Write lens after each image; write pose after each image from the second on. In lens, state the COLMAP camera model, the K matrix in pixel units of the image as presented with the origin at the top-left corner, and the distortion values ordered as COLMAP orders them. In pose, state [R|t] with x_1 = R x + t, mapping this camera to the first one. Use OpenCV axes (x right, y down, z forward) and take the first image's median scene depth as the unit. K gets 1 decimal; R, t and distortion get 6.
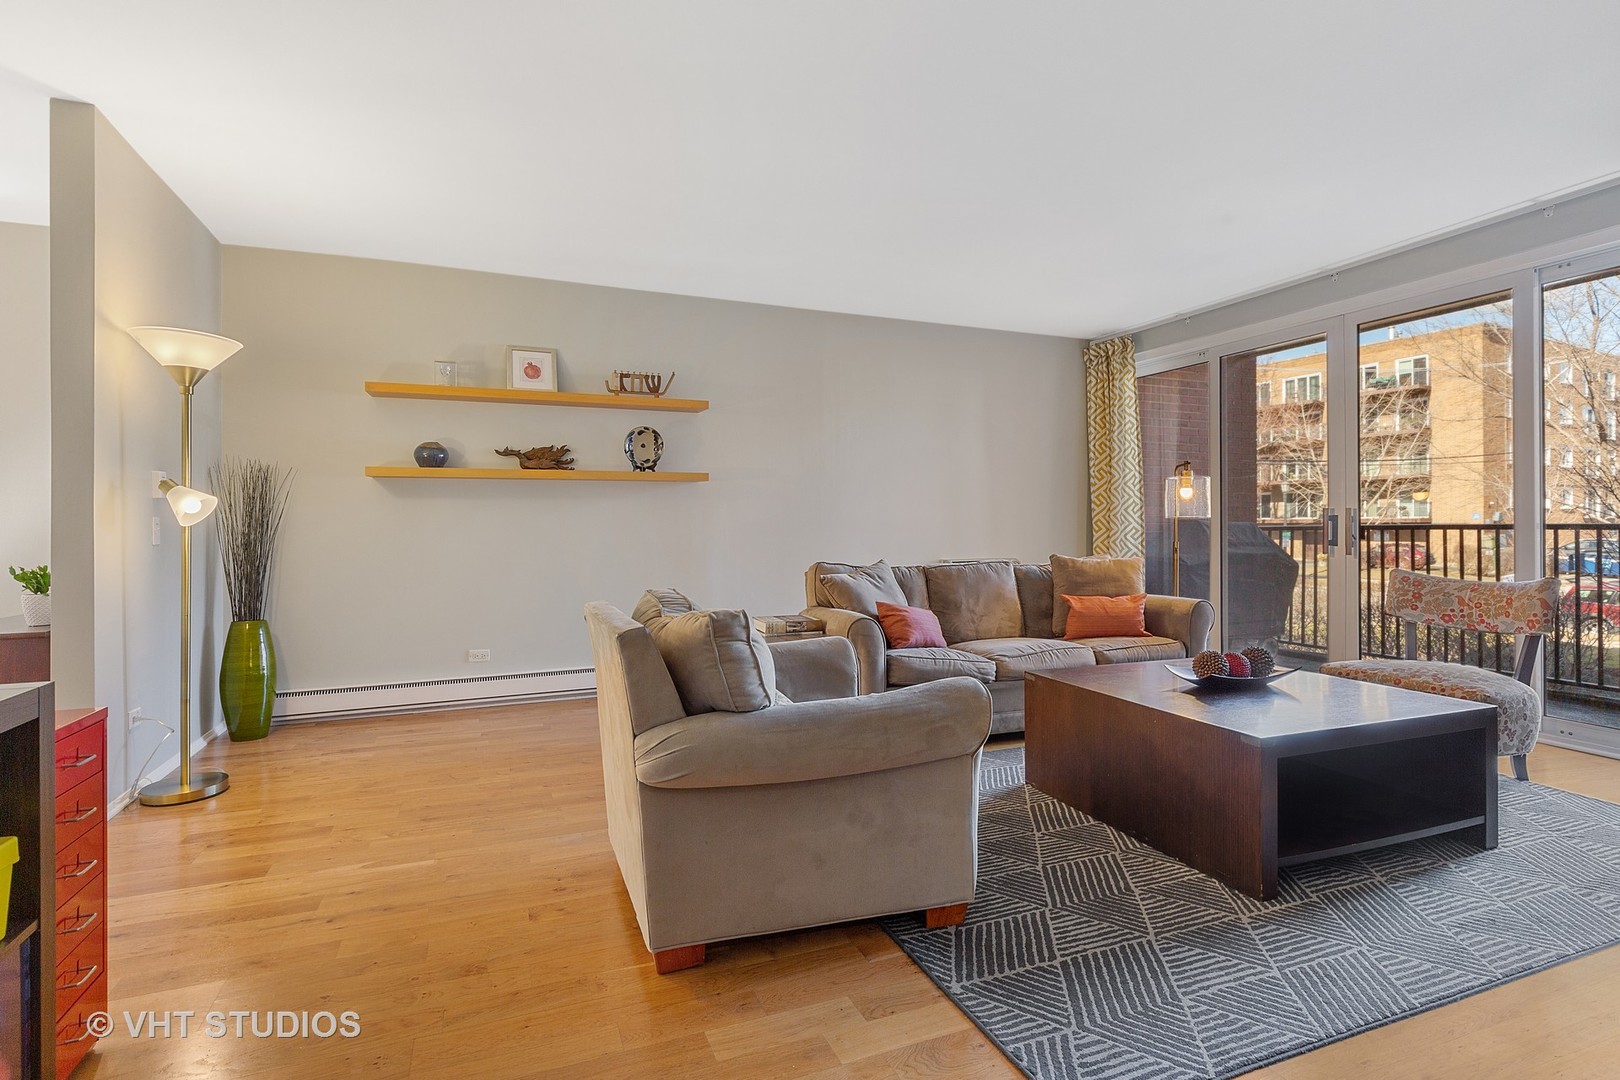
lens RADIAL K [[799.7, 0, 807.3], [0, 799.7, 531.2], [0, 0, 1]] dist [0.013963, 0.000037]
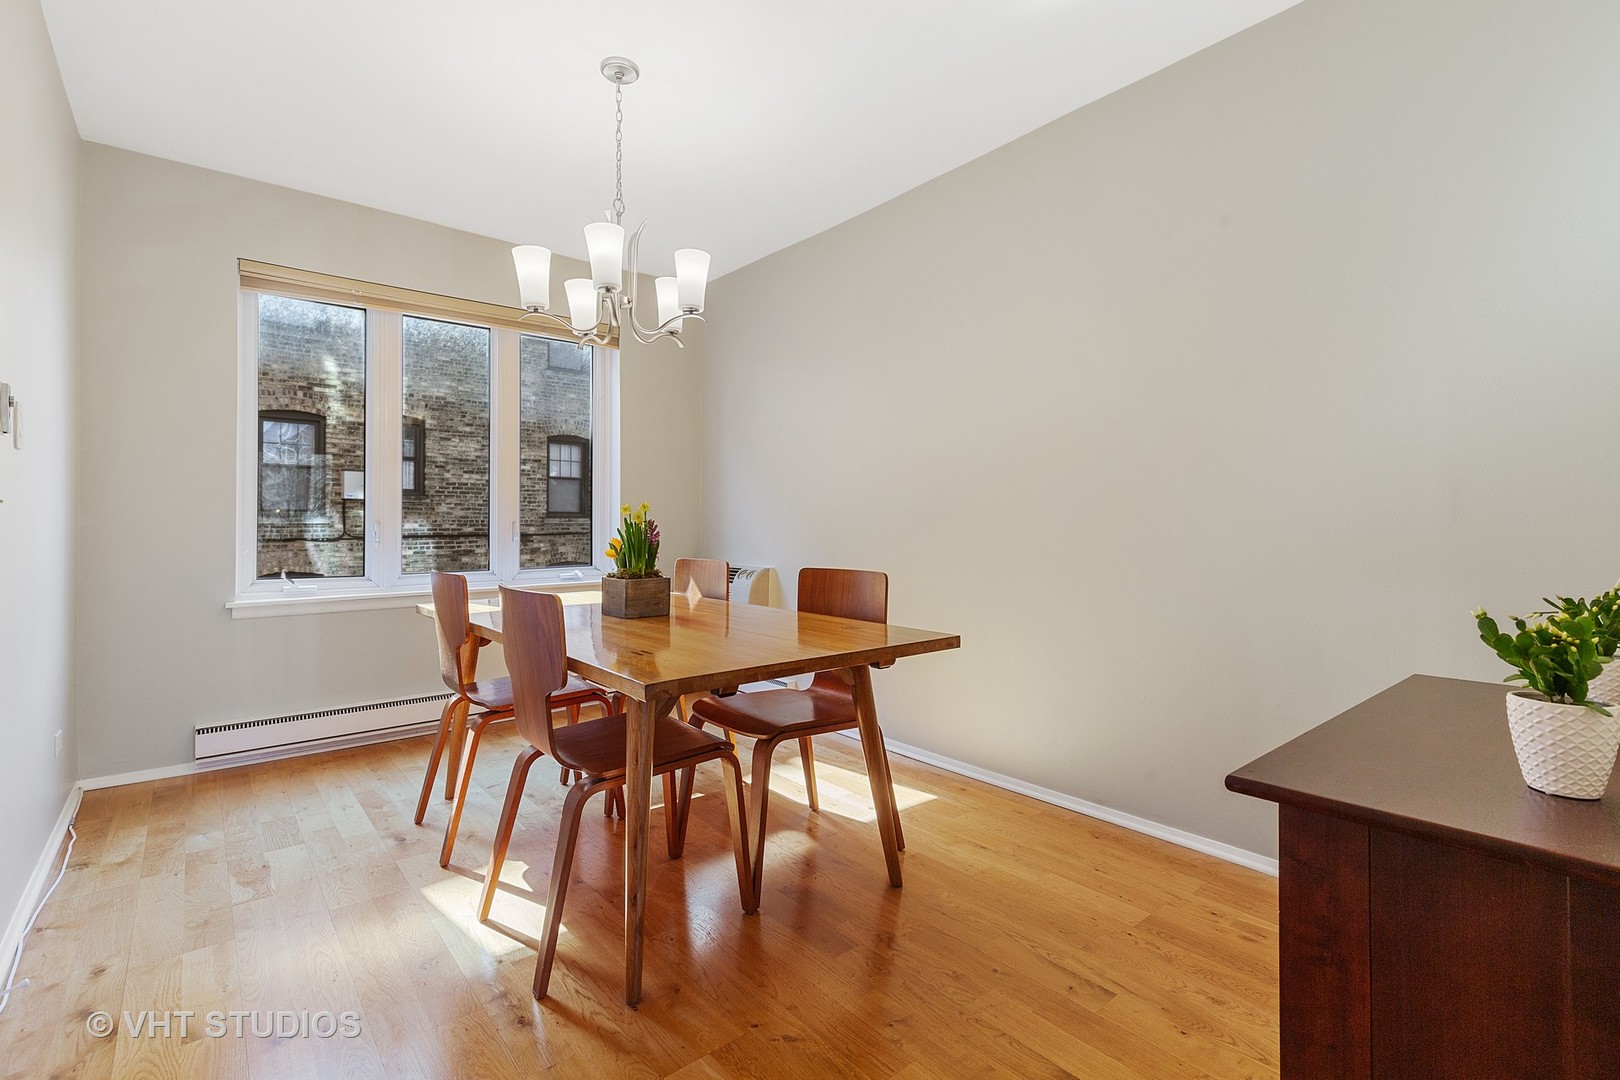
lens RADIAL K [[738.4, 0, 804.3], [0, 738.4, 531.7], [0, 0, 1]] dist [-0.003628, -0.000311]
pose [[0.312275, -0.000858, -0.949991, -0.495266], [-0.001909, 0.999997, -0.001531, 0.007028], [0.949990, 0.002291, 0.312272, 0.404357]]
